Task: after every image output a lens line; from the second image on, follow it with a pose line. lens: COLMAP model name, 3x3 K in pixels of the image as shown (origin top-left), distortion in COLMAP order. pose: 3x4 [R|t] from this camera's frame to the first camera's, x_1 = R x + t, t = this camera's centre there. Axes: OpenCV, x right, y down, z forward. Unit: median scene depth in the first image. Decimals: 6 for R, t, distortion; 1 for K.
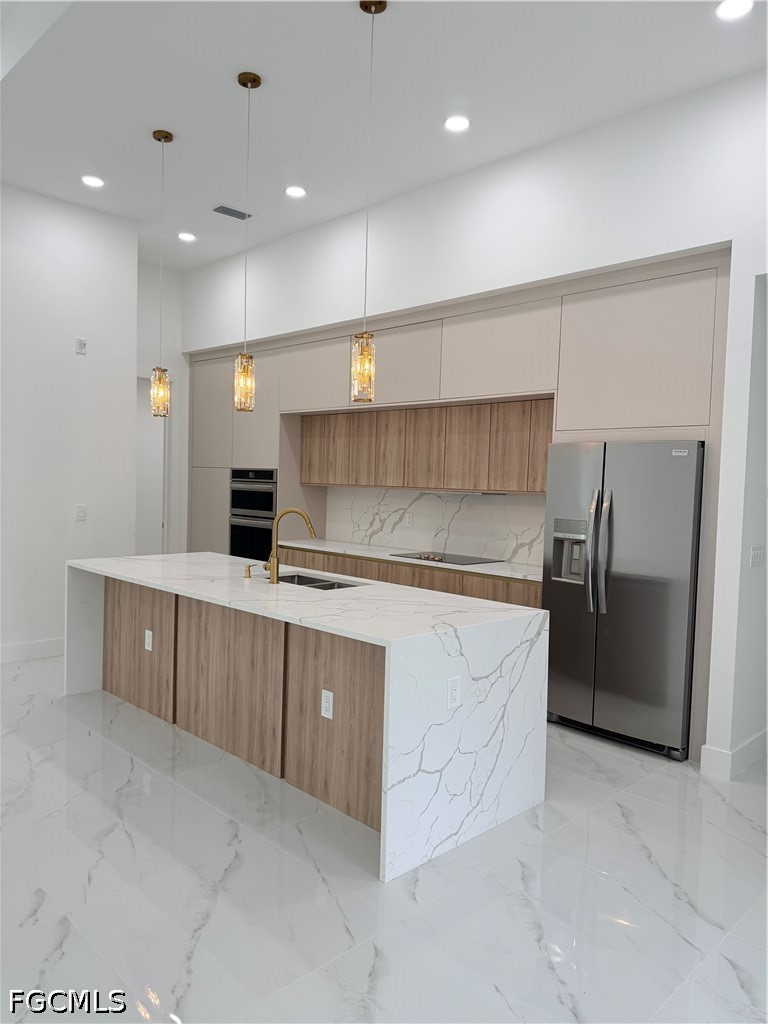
lens RADIAL K [[716.6, 0, 396.0], [0, 716.6, 507.4], [0, 0, 1]] dist [0.041370, -0.049548]
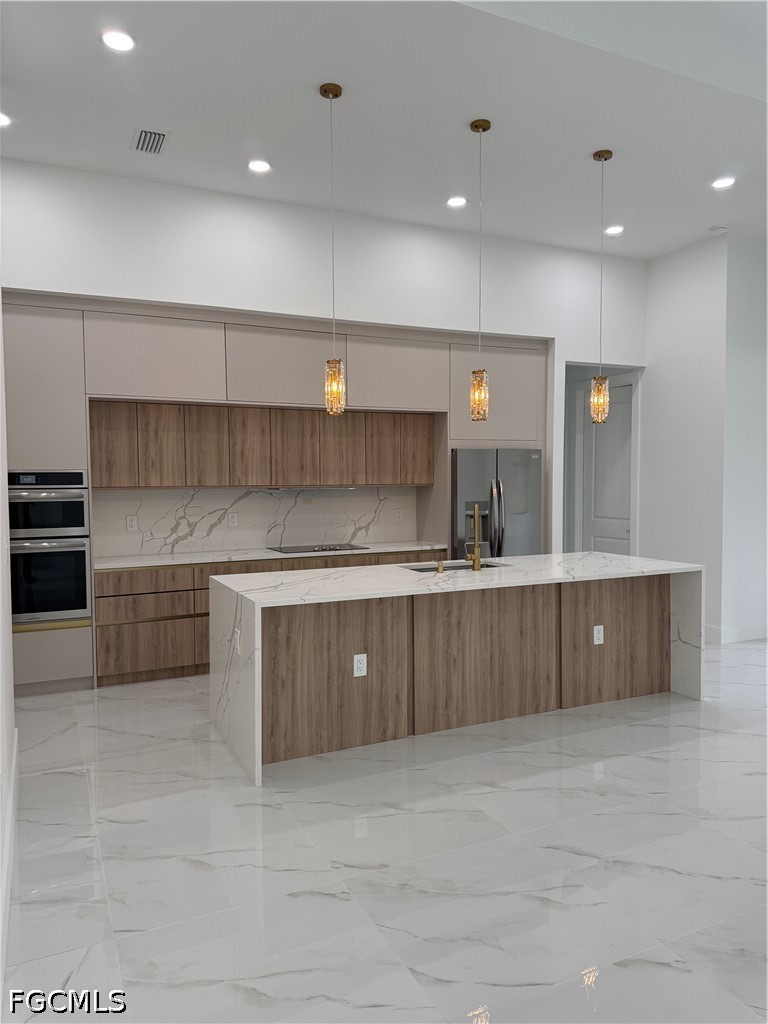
lens RADIAL K [[716.6, 0, 376.4], [0, 716.6, 511.2], [0, 0, 1]] dist [0.041370, -0.049548]
pose [[0.354421, -0.074027, 0.932151, -1.136263], [0.052715, 0.996858, 0.059123, -0.057598], [-0.933599, 0.028184, 0.357210, 0.646271]]
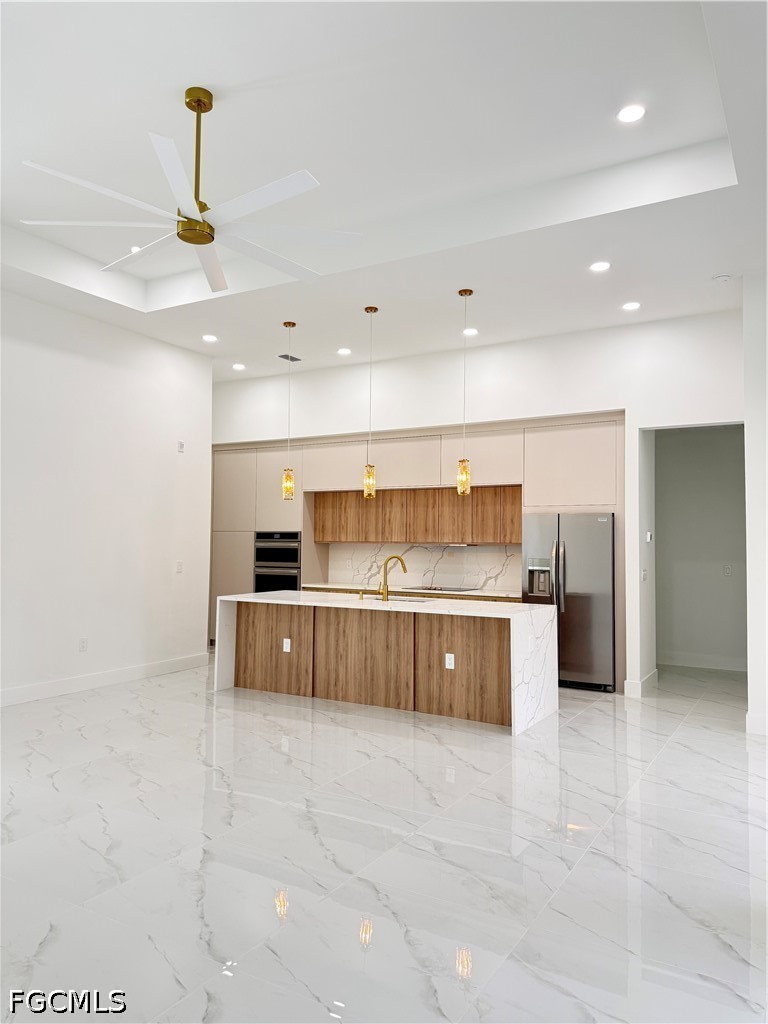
lens RADIAL K [[716.6, 0, 386.8], [0, 716.6, 491.2], [0, 0, 1]] dist [0.041370, -0.049548]
pose [[0.969747, -0.003222, 0.244090, -0.500360], [0.028329, 0.994642, -0.099418, 0.016297], [-0.242462, 0.103325, 0.964643, -0.547146]]
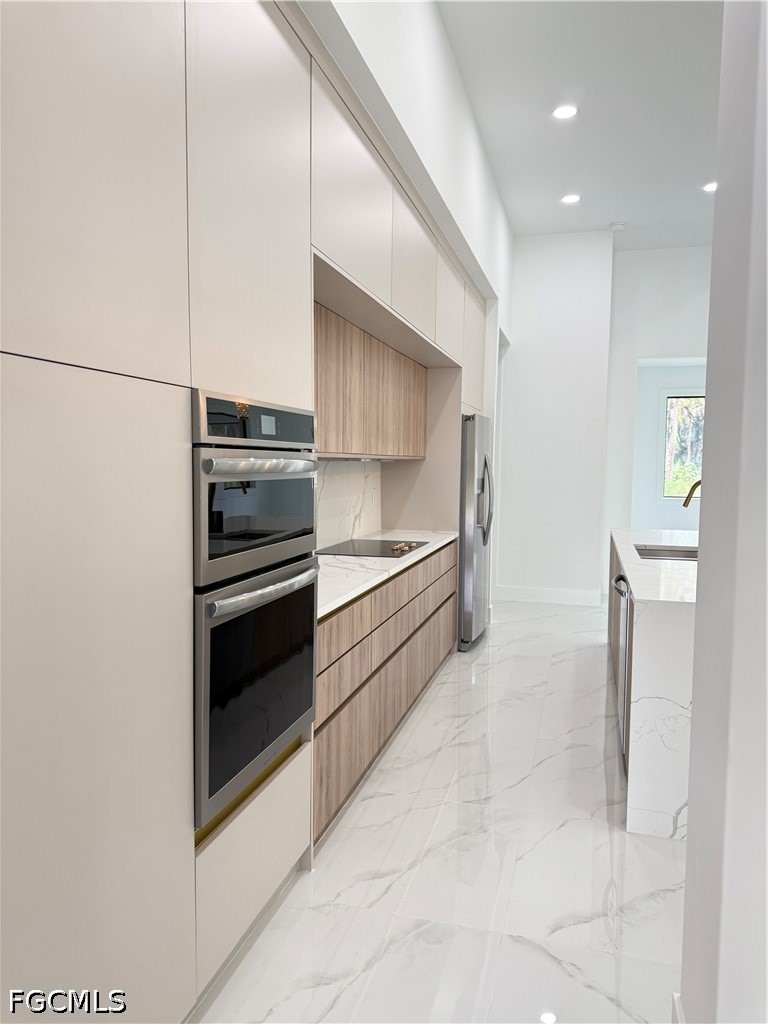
lens RADIAL K [[716.6, 0, 385.0], [0, 716.6, 514.1], [0, 0, 1]] dist [0.041370, -0.049548]
pose [[-0.484872, -0.102053, 0.868611, -0.722591], [0.004581, 0.992859, 0.119208, -0.066717], [-0.874573, 0.061779, -0.480942, 1.668703]]
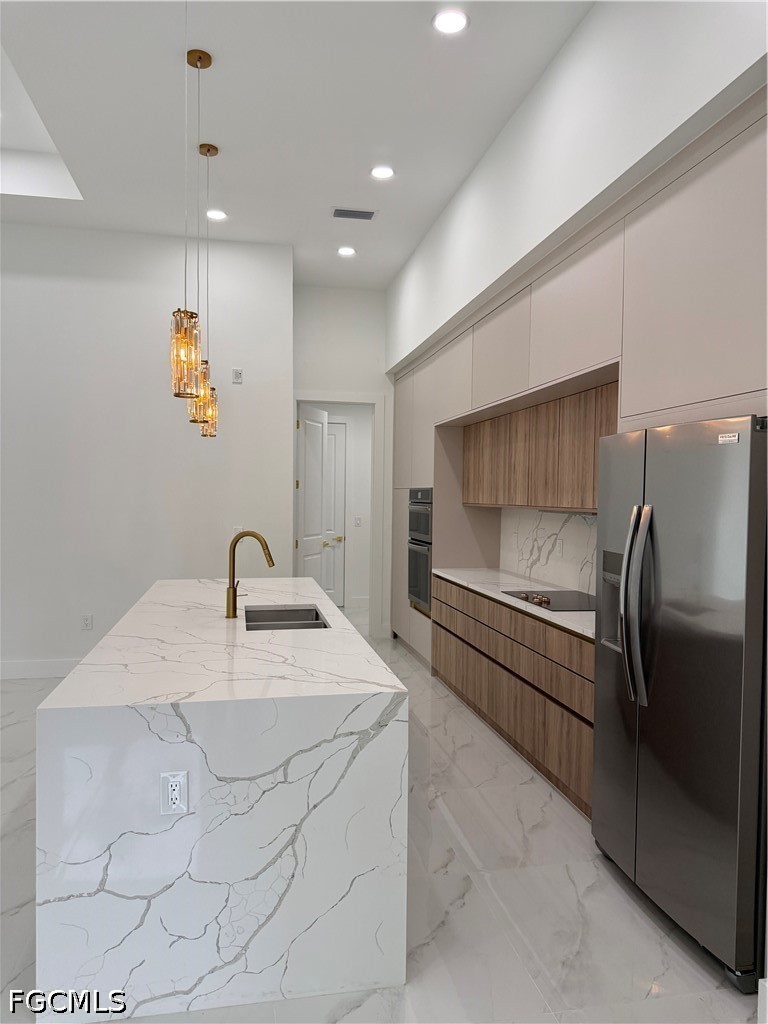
lens RADIAL K [[716.6, 0, 379.5], [0, 716.6, 520.9], [0, 0, 1]] dist [0.041370, -0.049548]
pose [[0.826141, -0.002008, -0.563461, 0.412905], [-0.005841, 0.999909, -0.012127, -0.002347], [0.563434, 0.013310, 0.826054, 0.330734]]
